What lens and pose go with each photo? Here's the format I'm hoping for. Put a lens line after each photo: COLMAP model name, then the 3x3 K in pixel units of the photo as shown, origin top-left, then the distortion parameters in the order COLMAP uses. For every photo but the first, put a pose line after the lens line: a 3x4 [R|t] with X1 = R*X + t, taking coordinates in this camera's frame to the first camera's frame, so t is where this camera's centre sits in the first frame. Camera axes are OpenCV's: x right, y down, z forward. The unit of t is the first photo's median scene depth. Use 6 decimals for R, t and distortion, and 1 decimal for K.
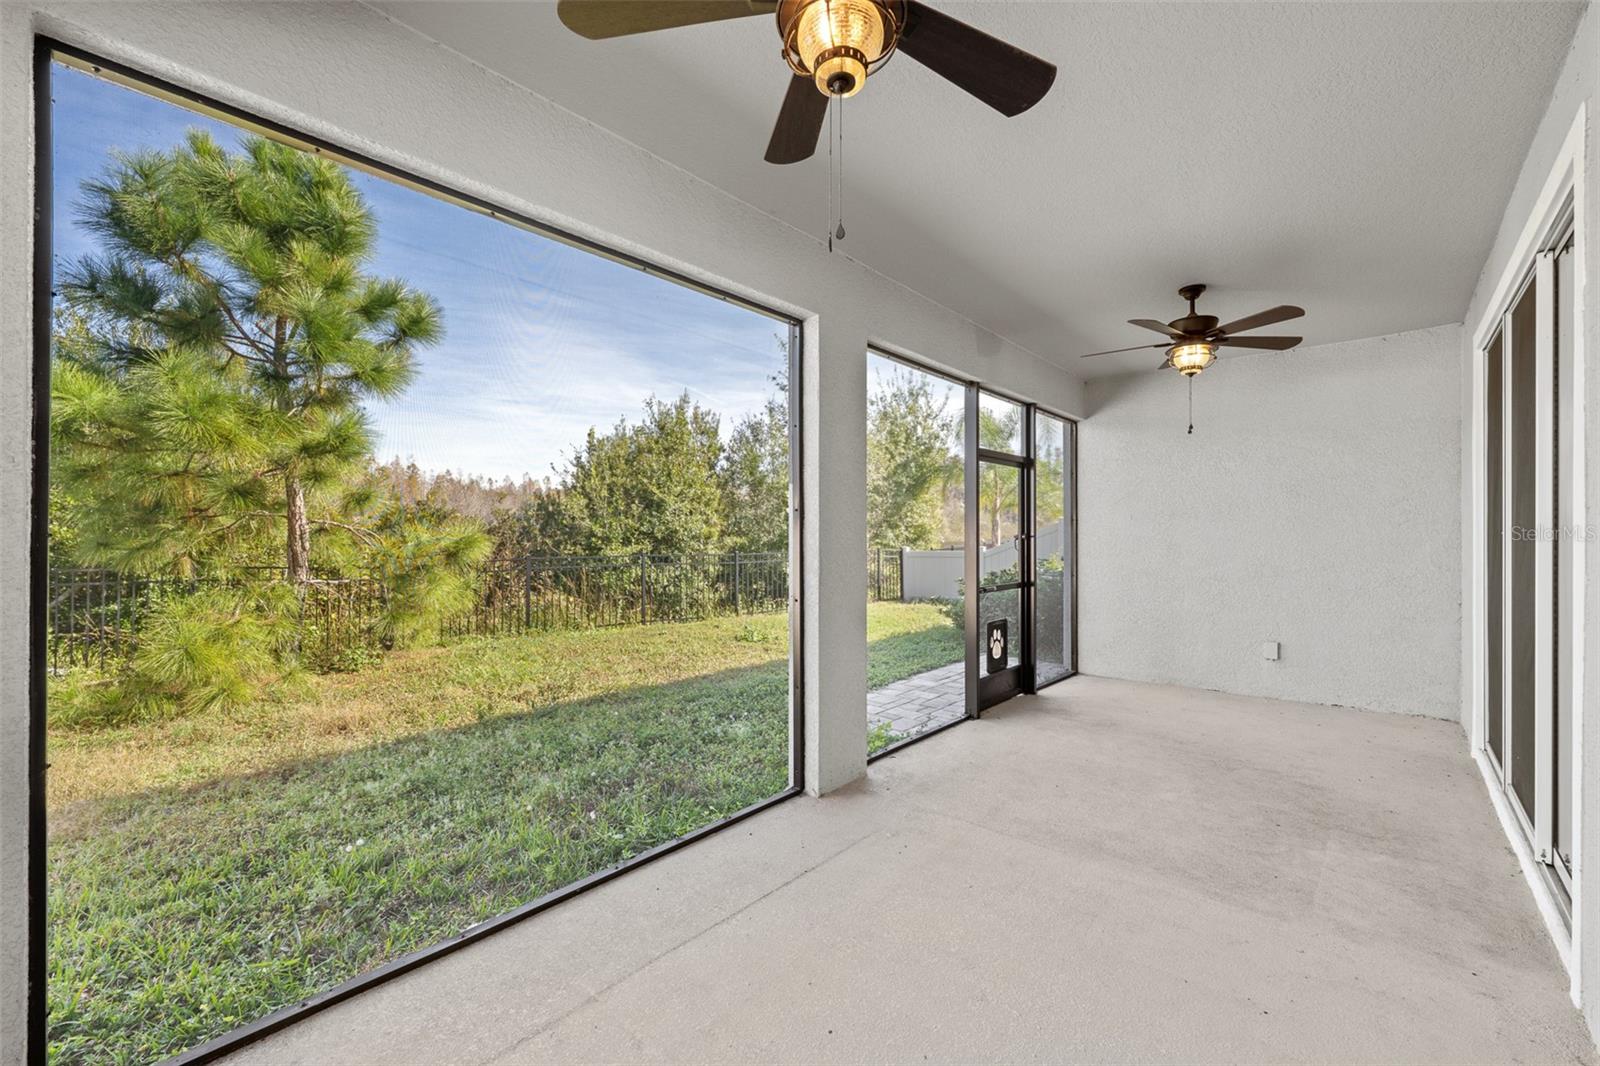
lens RADIAL K [[633.2, 0, 800.1], [0, 633.2, 530.3], [0, 0, 1]] dist [-0.000483, -0.000033]
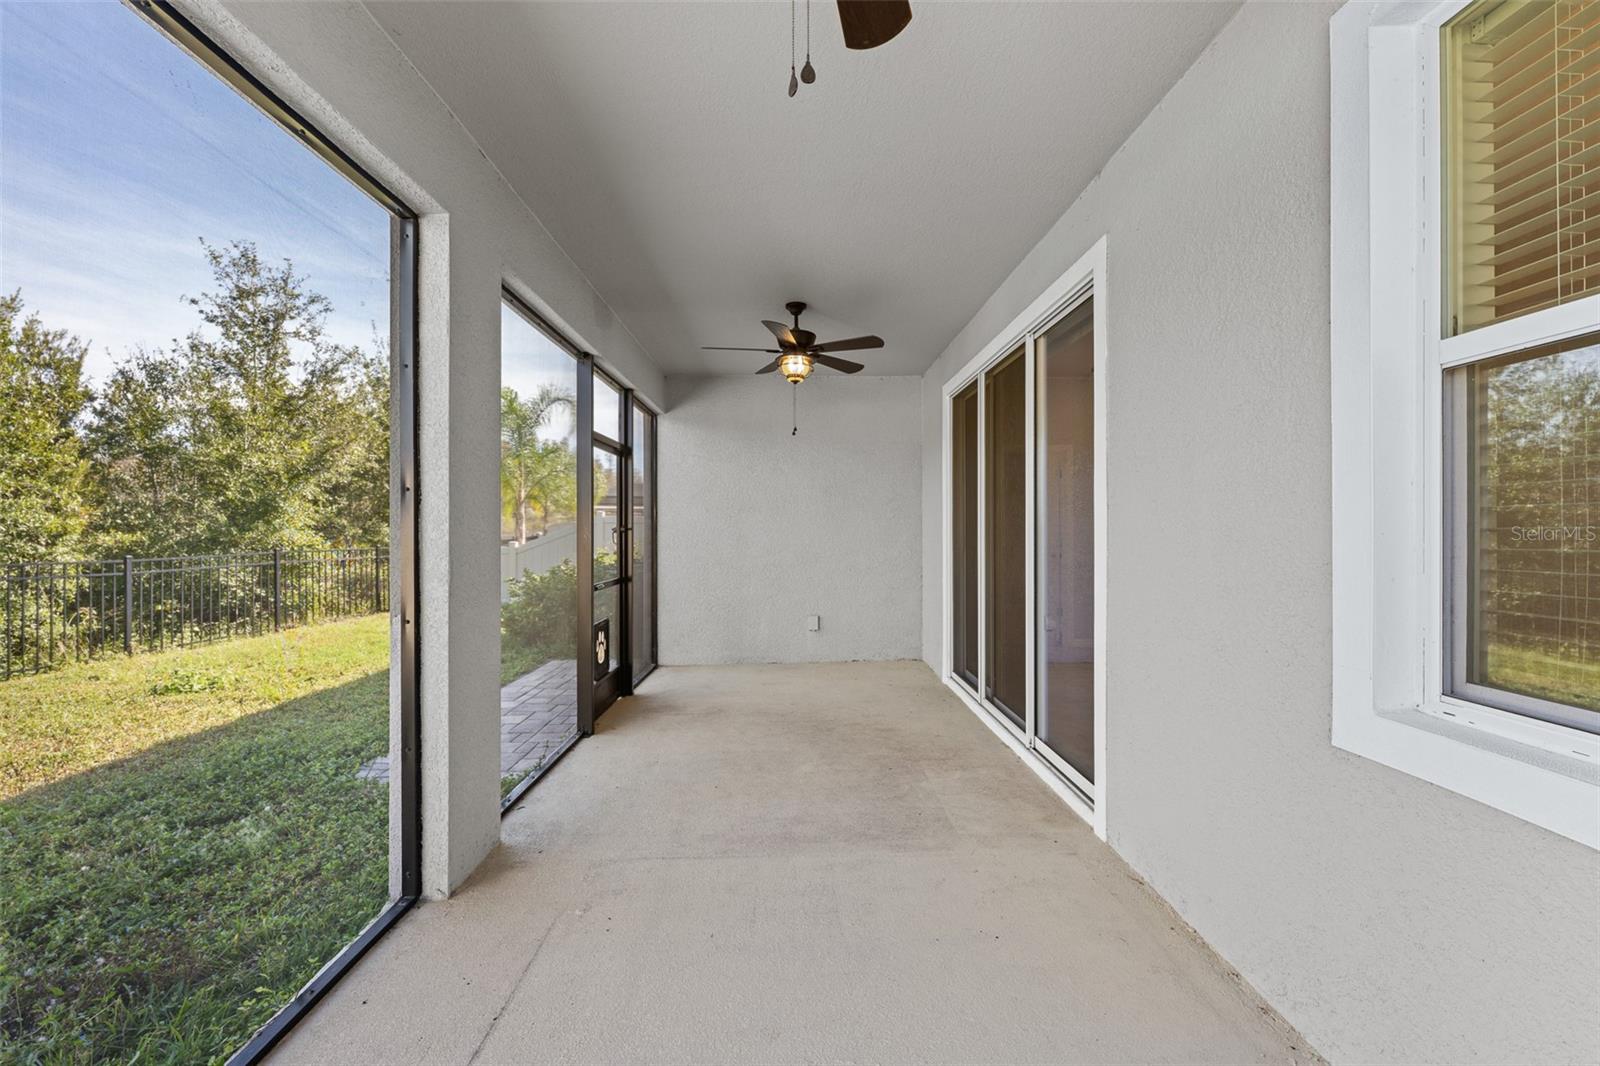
lens RADIAL K [[637.9, 0, 797.1], [0, 637.9, 523.1], [0, 0, 1]] dist [-0.000928, 0.000194]
pose [[0.728311, 0.002441, 0.685242, -0.132889], [-0.000320, 0.999995, -0.003223, 0.004956], [-0.685246, 0.002128, 0.728308, 0.164481]]
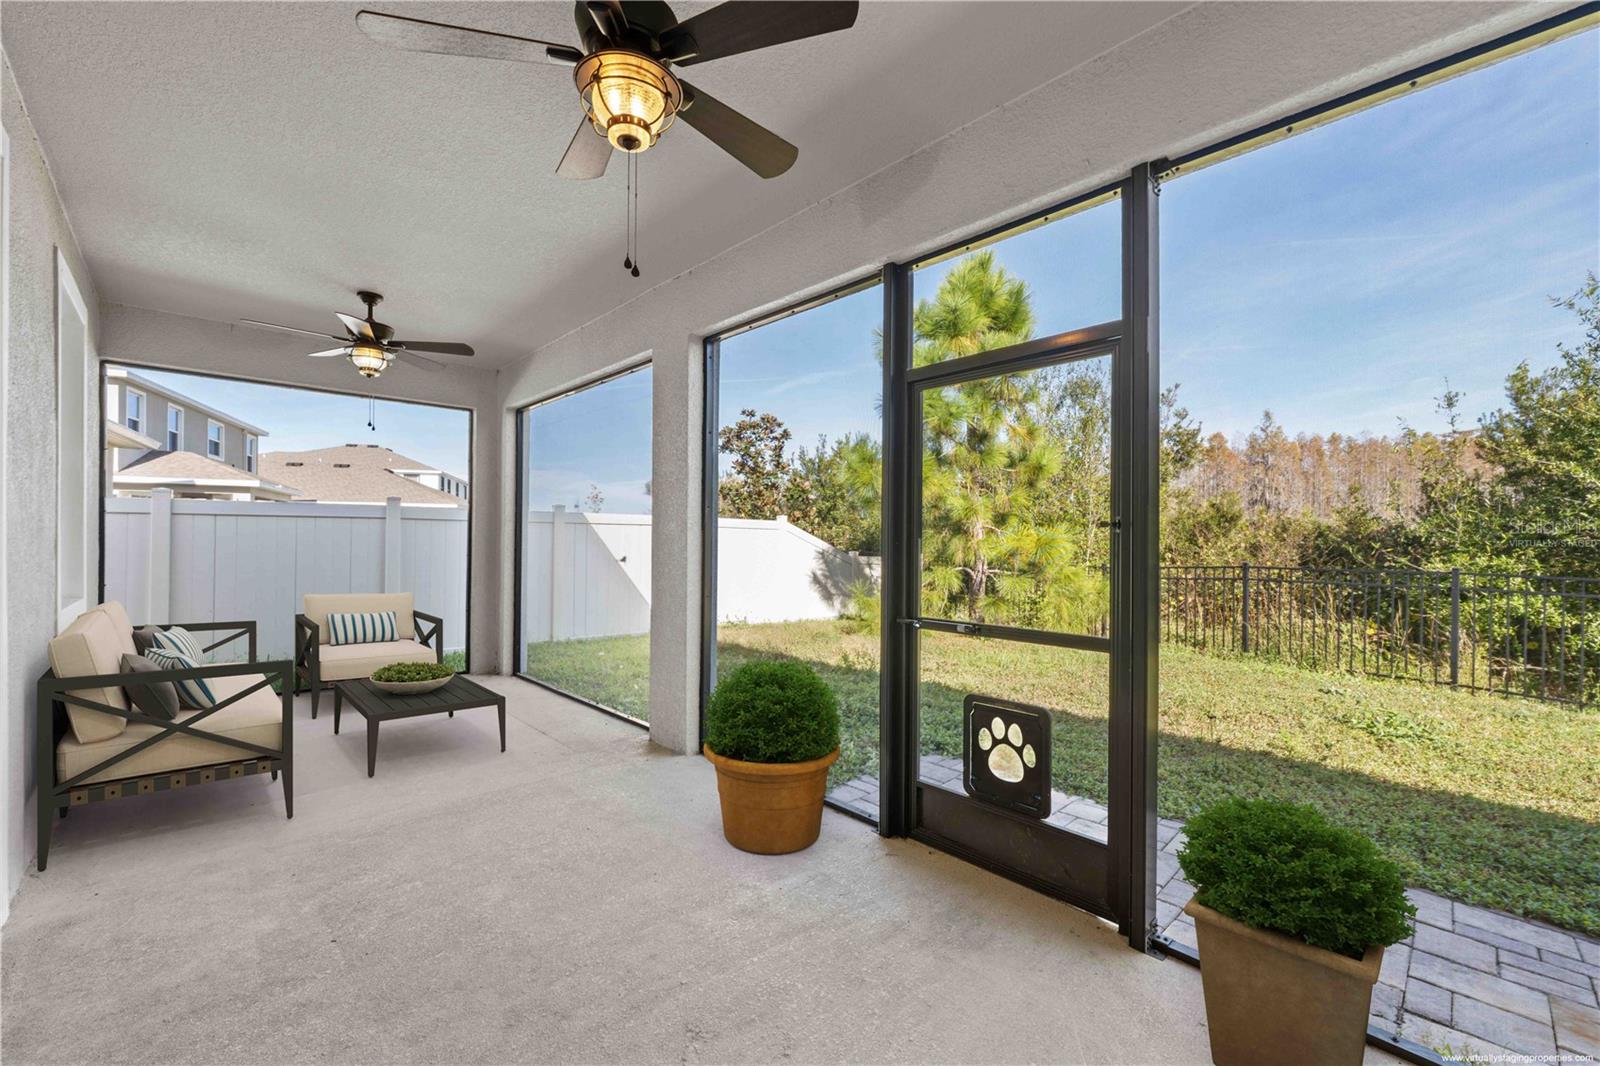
lens RADIAL K [[638.0, 0, 797.5], [0, 638.0, 527.4], [0, 0, 1]] dist [0.000504, 0.000032]
pose [[-0.058244, -0.017019, -0.998157, 0.950901], [-0.005504, 0.999845, -0.016727, 0.023431], [0.998287, 0.004519, -0.058329, 1.029033]]
